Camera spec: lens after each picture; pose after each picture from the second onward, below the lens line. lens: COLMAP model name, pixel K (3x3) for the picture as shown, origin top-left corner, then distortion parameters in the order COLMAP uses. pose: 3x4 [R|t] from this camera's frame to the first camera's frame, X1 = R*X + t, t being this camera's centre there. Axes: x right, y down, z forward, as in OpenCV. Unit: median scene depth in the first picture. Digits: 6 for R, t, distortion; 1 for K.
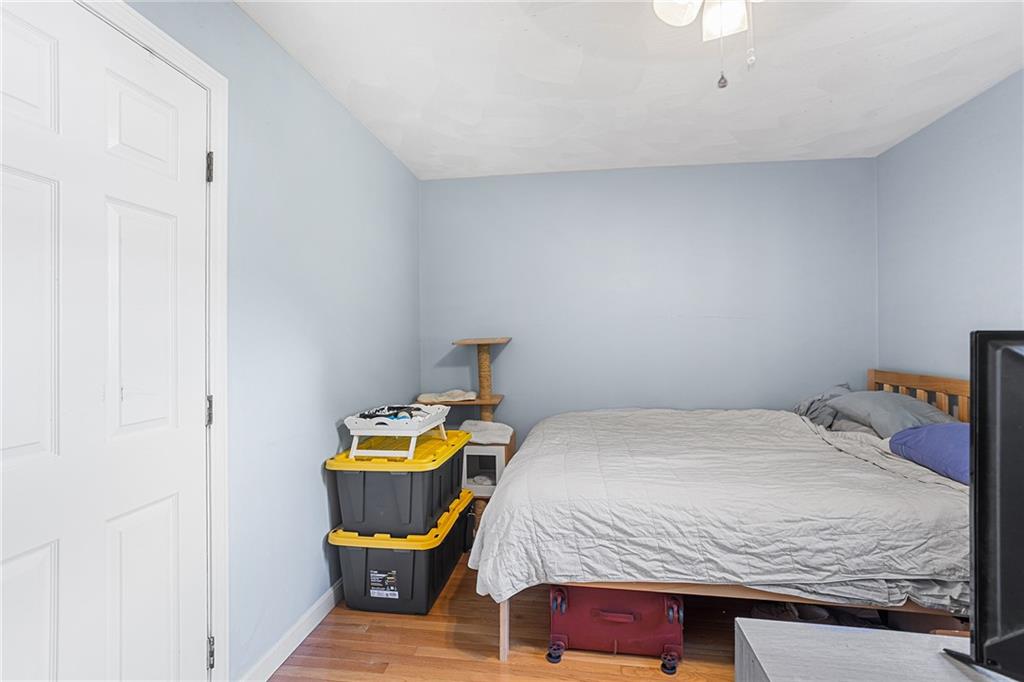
lens RADIAL K [[498.1, 0, 512.0], [0, 498.1, 341.0], [0, 0, 1]] dist [-0.059310, 0.036786]
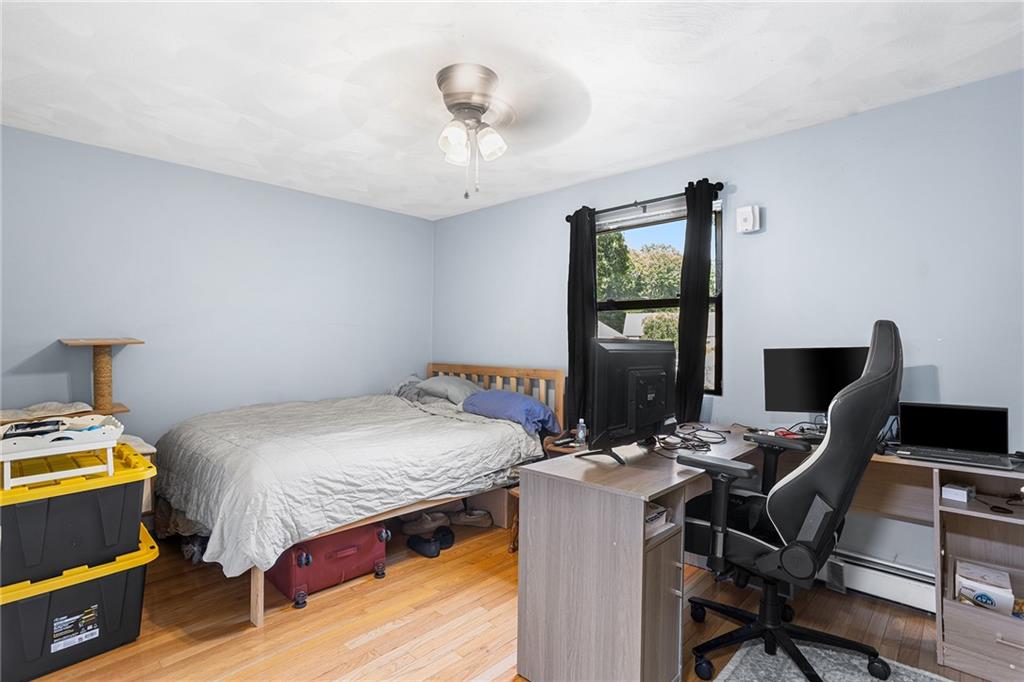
lens RADIAL K [[498.1, 0, 512.0], [0, 498.1, 341.0], [0, 0, 1]] dist [-0.059310, 0.036786]
pose [[0.563515, 0.009796, 0.826048, -0.638239], [-0.005146, 0.999952, -0.008348, 0.004619], [-0.826090, 0.000453, 0.563538, -0.113024]]
